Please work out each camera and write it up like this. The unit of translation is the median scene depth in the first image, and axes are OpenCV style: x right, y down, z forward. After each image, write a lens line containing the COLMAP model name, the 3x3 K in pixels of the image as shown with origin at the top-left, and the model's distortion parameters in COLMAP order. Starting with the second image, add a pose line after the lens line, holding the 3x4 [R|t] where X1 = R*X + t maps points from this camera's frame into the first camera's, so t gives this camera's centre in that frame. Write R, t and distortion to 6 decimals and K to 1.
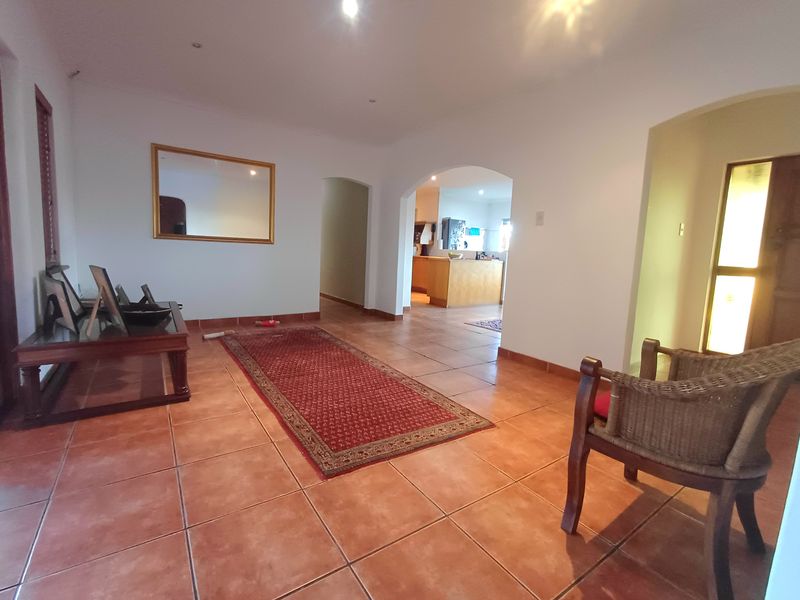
lens RADIAL K [[365.4, 0, 389.3], [0, 365.4, 285.9], [0, 0, 1]] dist [-0.000443, 0.000191]
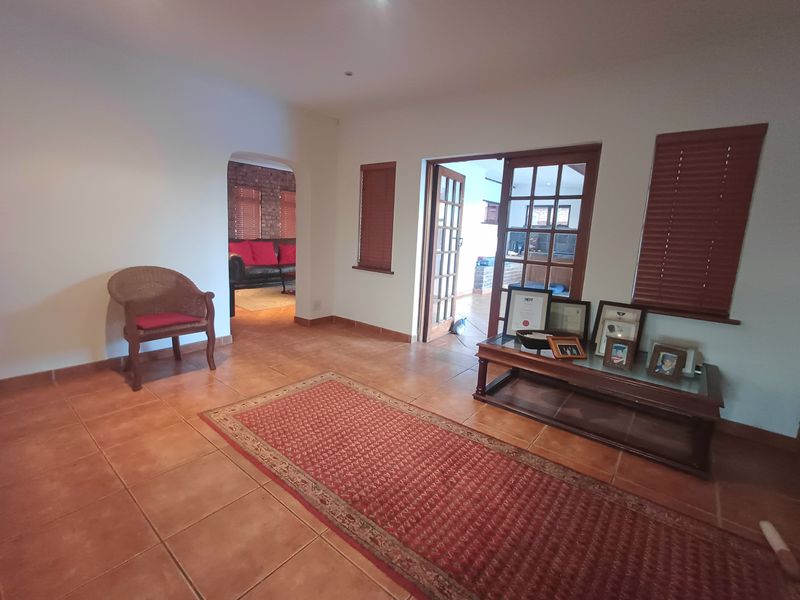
lens RADIAL K [[365.4, 0, 389.3], [0, 365.4, 285.9], [0, 0, 1]] dist [-0.000443, 0.000191]
pose [[-0.954444, -0.043107, -0.295261, 0.084413], [-0.115682, 0.965577, 0.232978, -0.294008], [0.275054, 0.256521, -0.926575, 1.987412]]
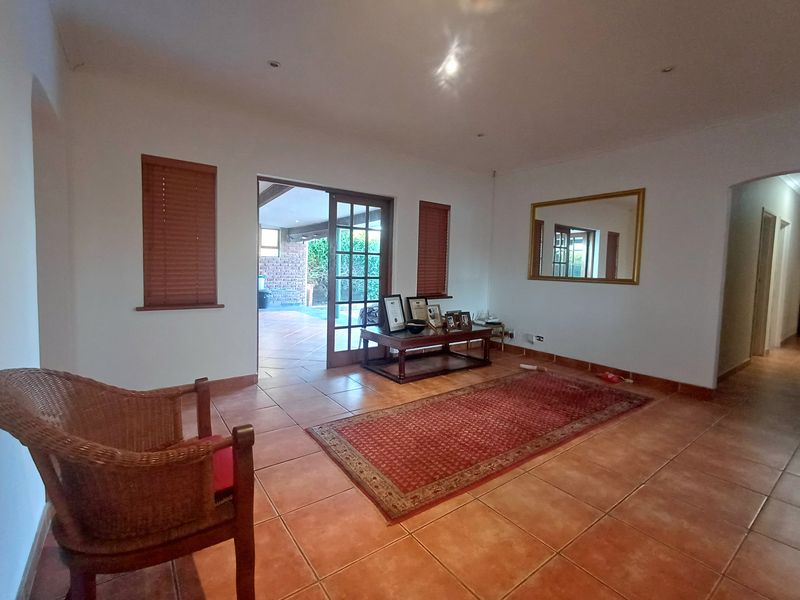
lens RADIAL K [[365.4, 0, 389.3], [0, 365.4, 285.9], [0, 0, 1]] dist [-0.000443, 0.000191]
pose [[0.036180, 0.013963, -0.999248, 0.998986], [-0.124240, 0.992208, 0.009366, -0.105578], [0.991592, 0.123808, 0.037633, 0.869017]]
